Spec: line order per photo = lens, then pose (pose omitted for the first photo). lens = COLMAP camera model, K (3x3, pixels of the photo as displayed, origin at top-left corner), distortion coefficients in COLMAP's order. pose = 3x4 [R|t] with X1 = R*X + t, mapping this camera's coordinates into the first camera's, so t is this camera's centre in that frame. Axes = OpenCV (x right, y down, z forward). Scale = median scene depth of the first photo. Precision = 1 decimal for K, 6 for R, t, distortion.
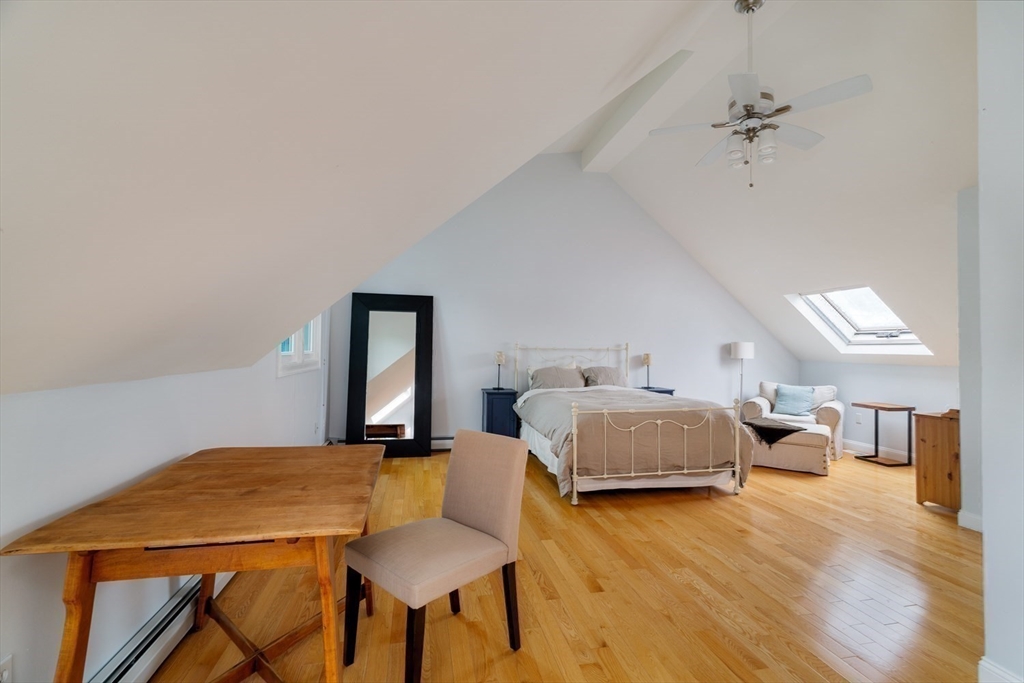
lens RADIAL K [[470.2, 0, 511.9], [0, 470.2, 343.9], [0, 0, 1]] dist [-0.003300, 0.001552]
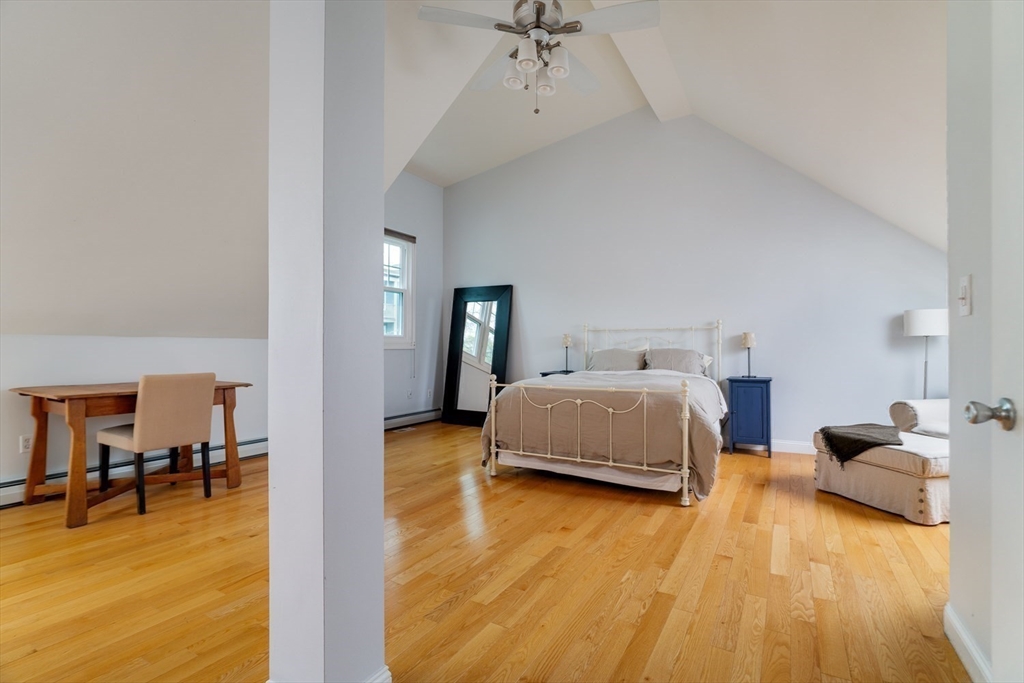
lens RADIAL K [[470.2, 0, 505.6], [0, 470.2, 345.0], [0, 0, 1]] dist [-0.003300, 0.001552]
pose [[0.736268, -0.012287, -0.676578, 0.758890], [0.012182, 0.999914, -0.004902, 0.059062], [0.676580, -0.004633, 0.736354, 0.245990]]
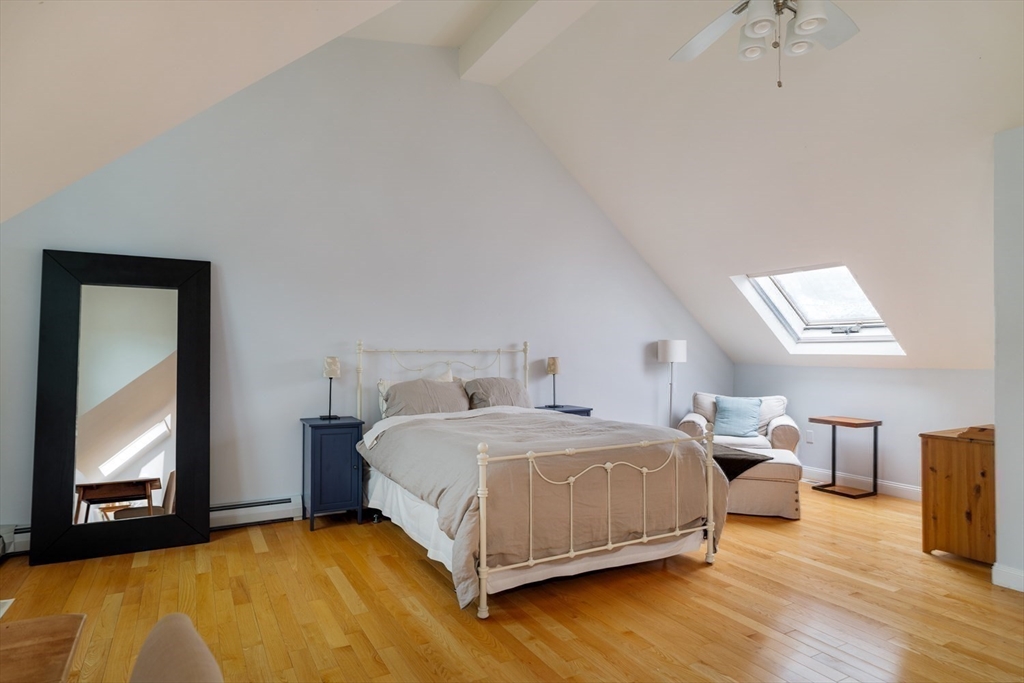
lens RADIAL K [[608.9, 0, 511.4], [0, 608.9, 352.5], [0, 0, 1]] dist [0.001839, 0.000904]
pose [[0.955977, -0.009687, 0.293282, -0.047655], [0.005619, 0.999876, 0.014713, 0.000692], [-0.293389, -0.012417, 0.955913, 0.242447]]
